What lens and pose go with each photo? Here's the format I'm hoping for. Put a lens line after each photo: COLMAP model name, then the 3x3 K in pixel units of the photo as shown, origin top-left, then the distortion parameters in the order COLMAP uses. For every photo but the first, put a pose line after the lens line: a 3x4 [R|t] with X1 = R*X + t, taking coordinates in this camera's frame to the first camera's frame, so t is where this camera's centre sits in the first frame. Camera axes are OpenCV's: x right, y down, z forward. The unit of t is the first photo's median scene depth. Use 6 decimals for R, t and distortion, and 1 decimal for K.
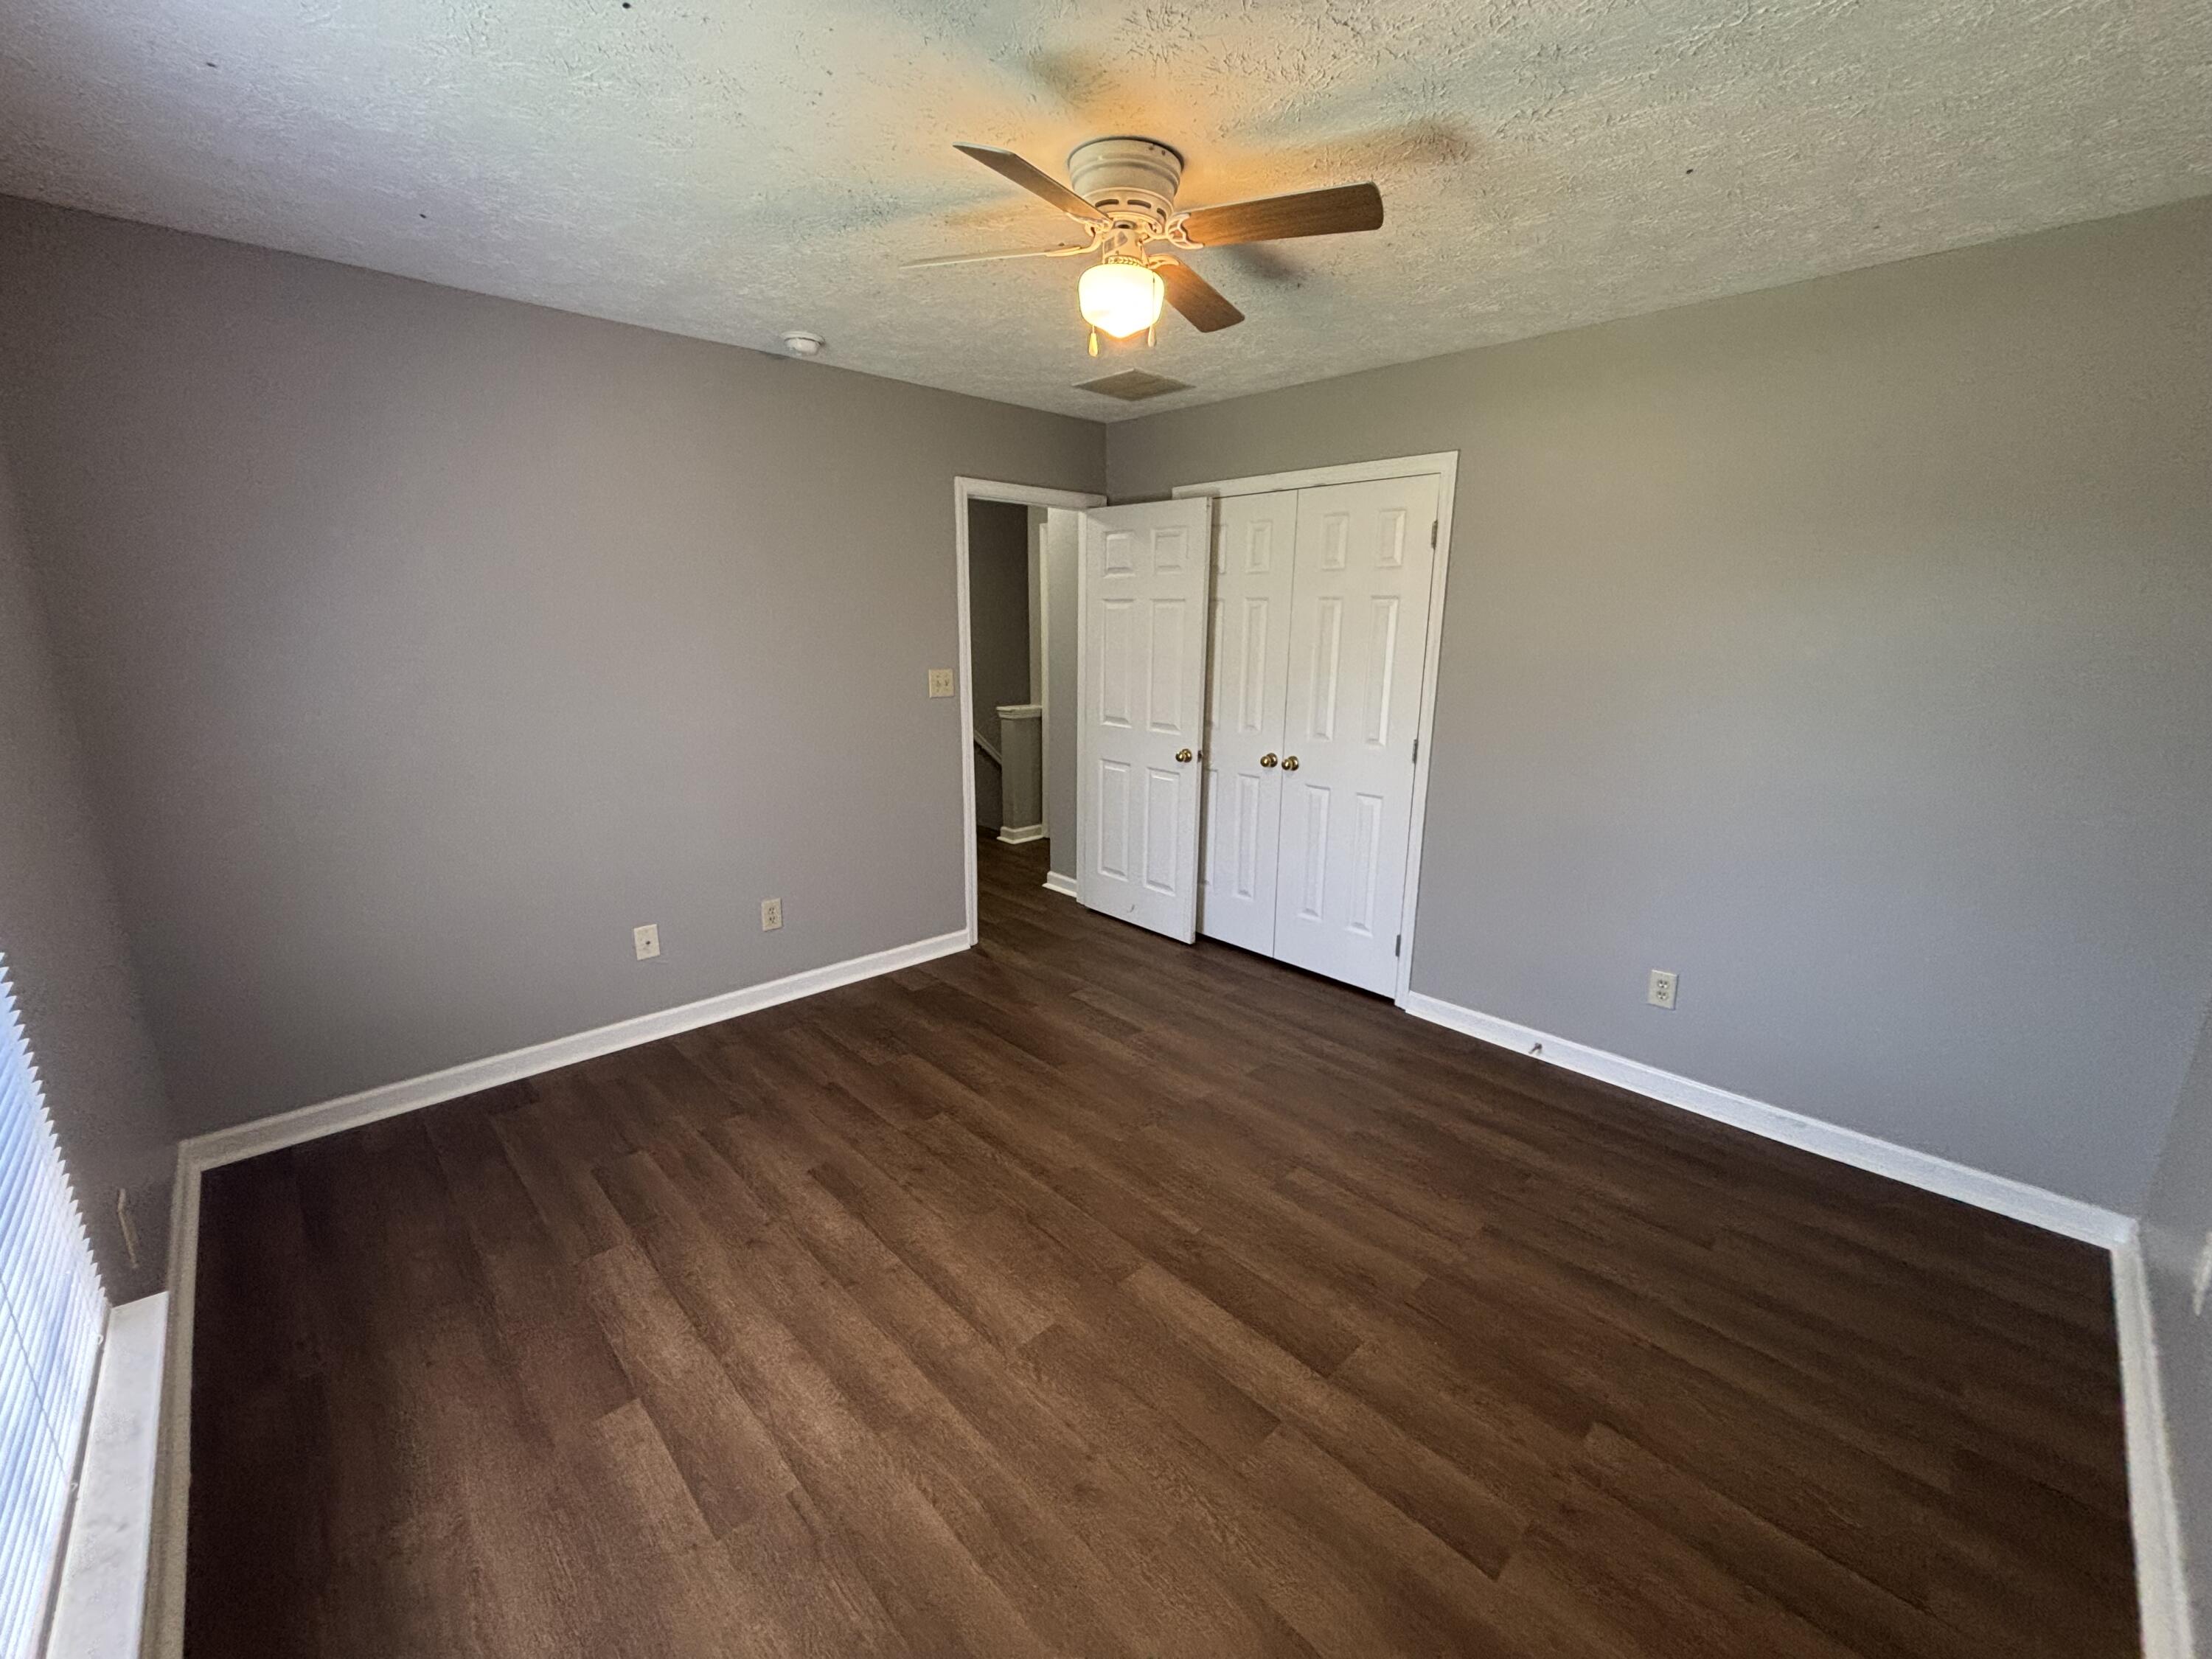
lens RADIAL K [[897.4, 0, 1106.7], [0, 897.4, 822.9], [0, 0, 1]] dist [0.000570, 0.000348]
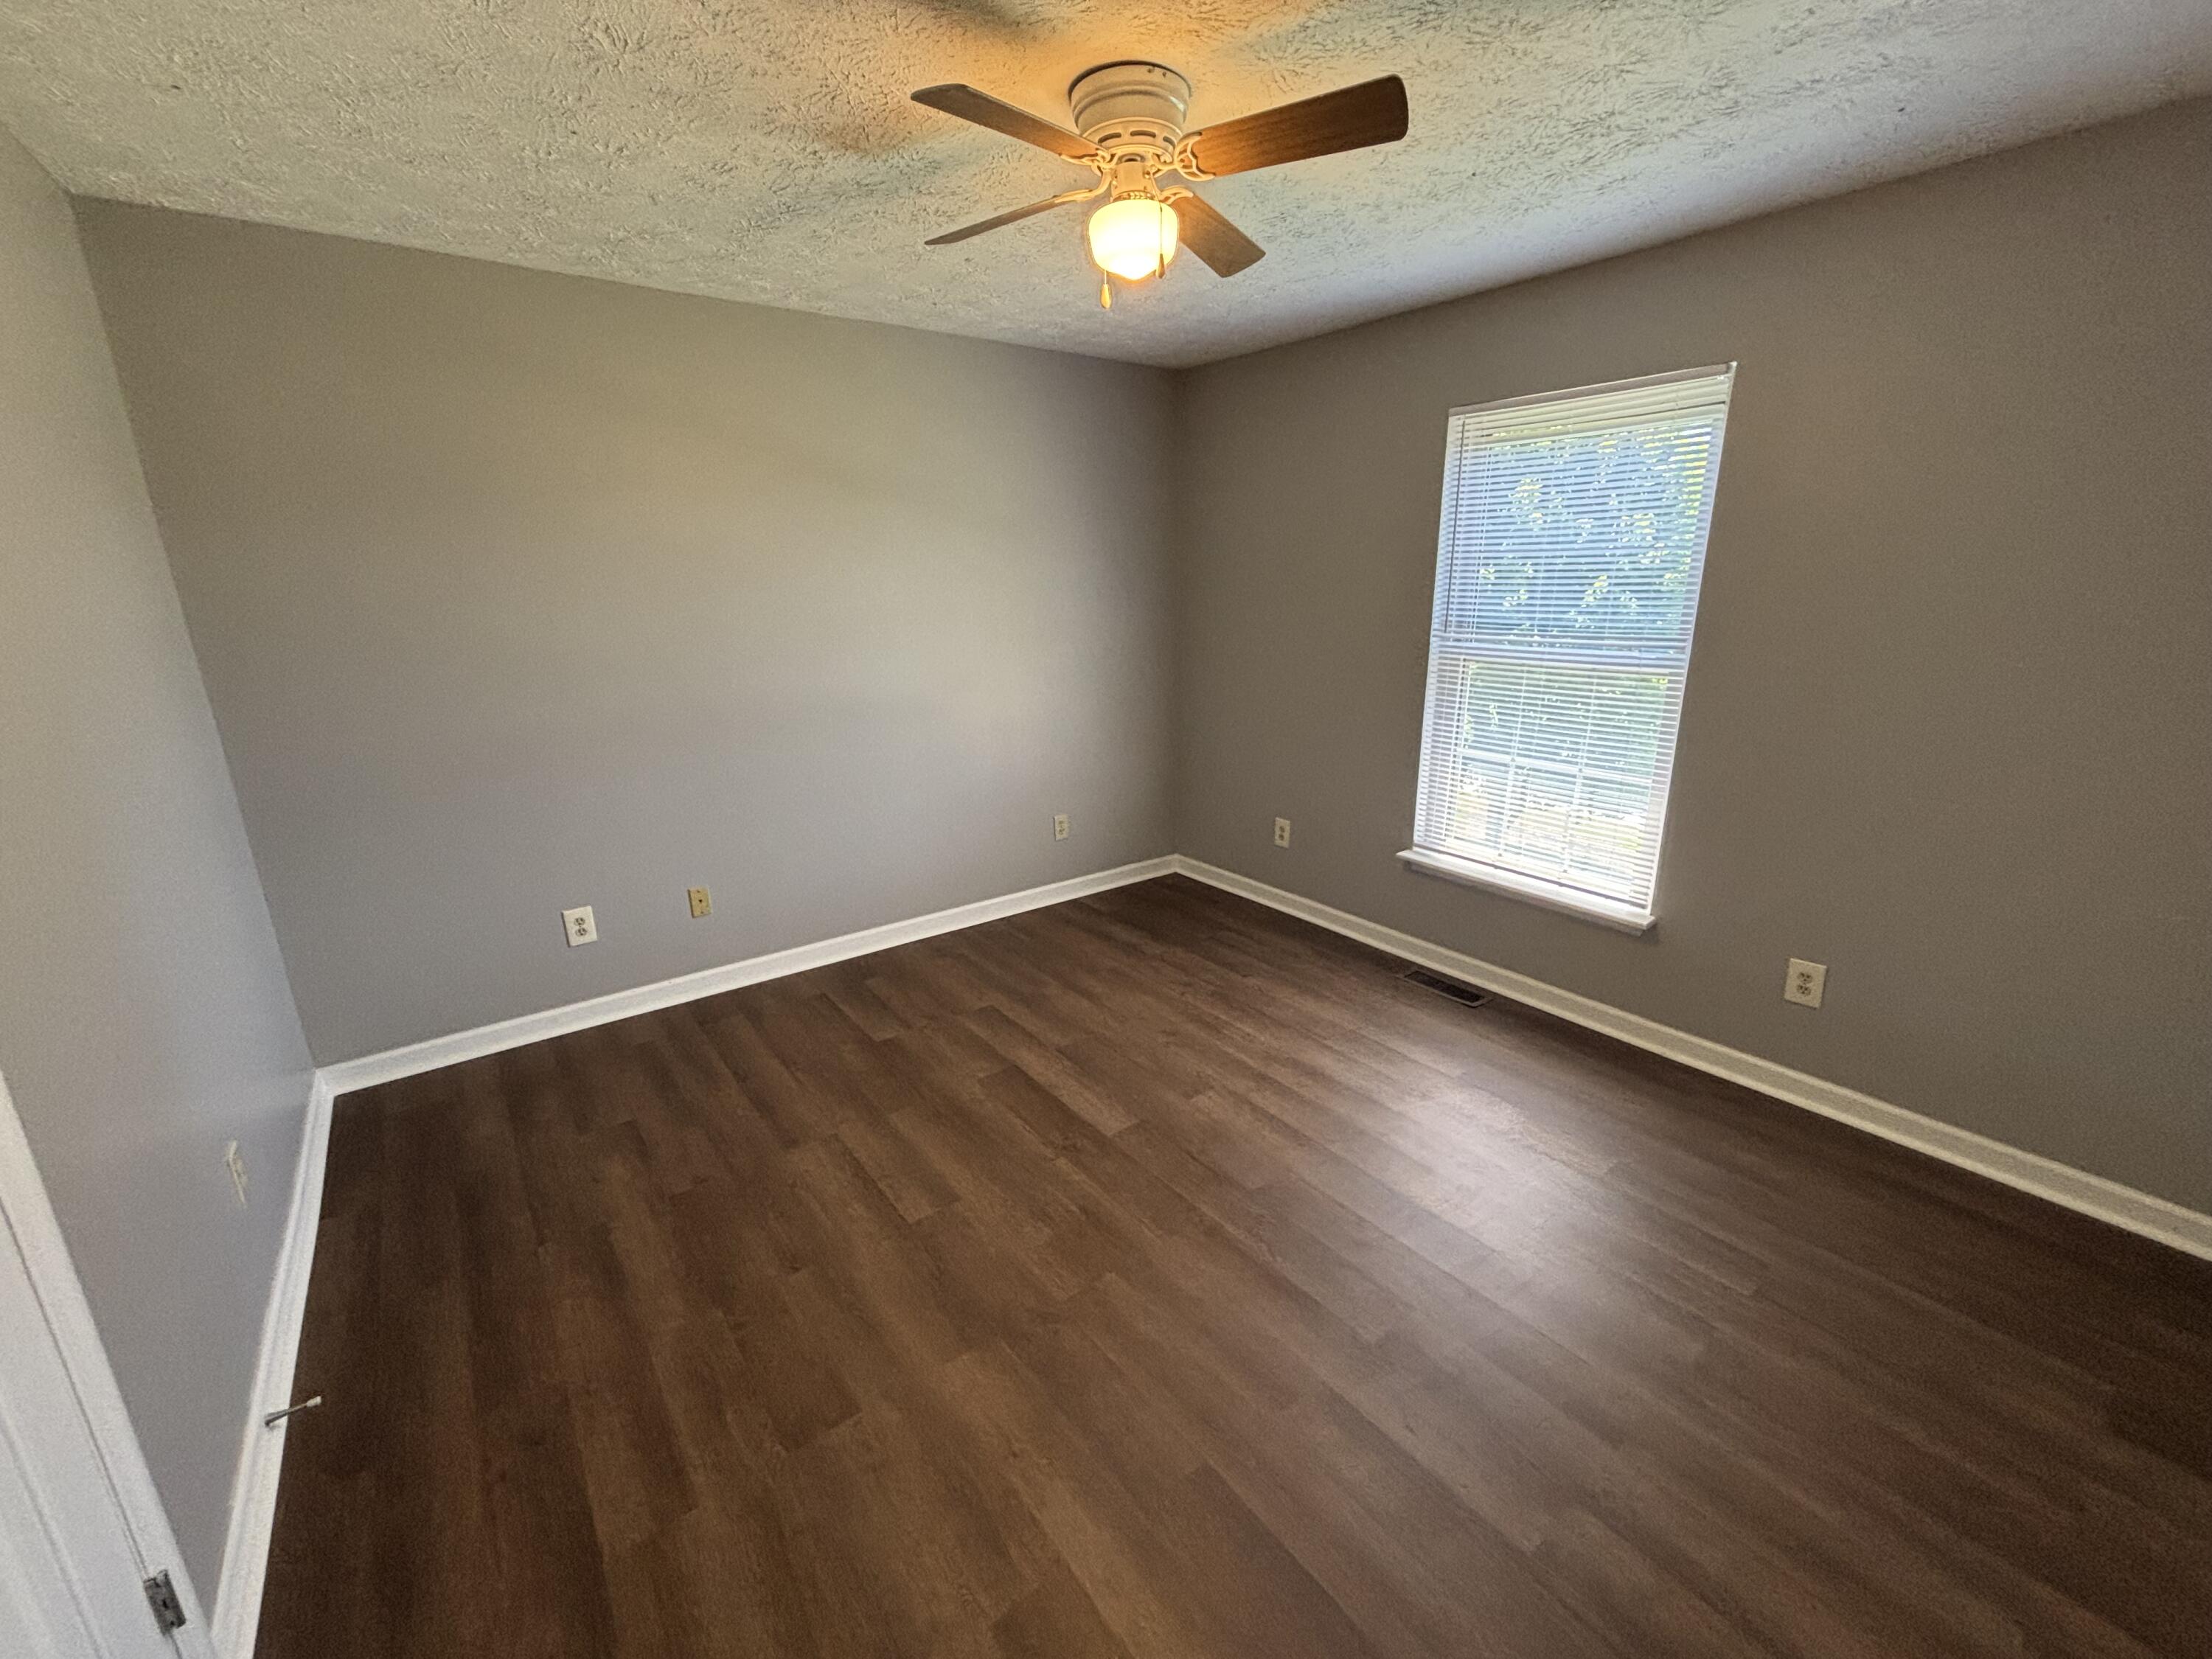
lens RADIAL K [[897.4, 0, 1106.7], [0, 897.4, 822.9], [0, 0, 1]] dist [0.000570, 0.000348]
pose [[-0.992555, -0.029941, 0.118063, -0.075097], [0.029696, 0.880576, 0.472973, -0.427934], [-0.118124, 0.472958, -0.873131, 1.861437]]
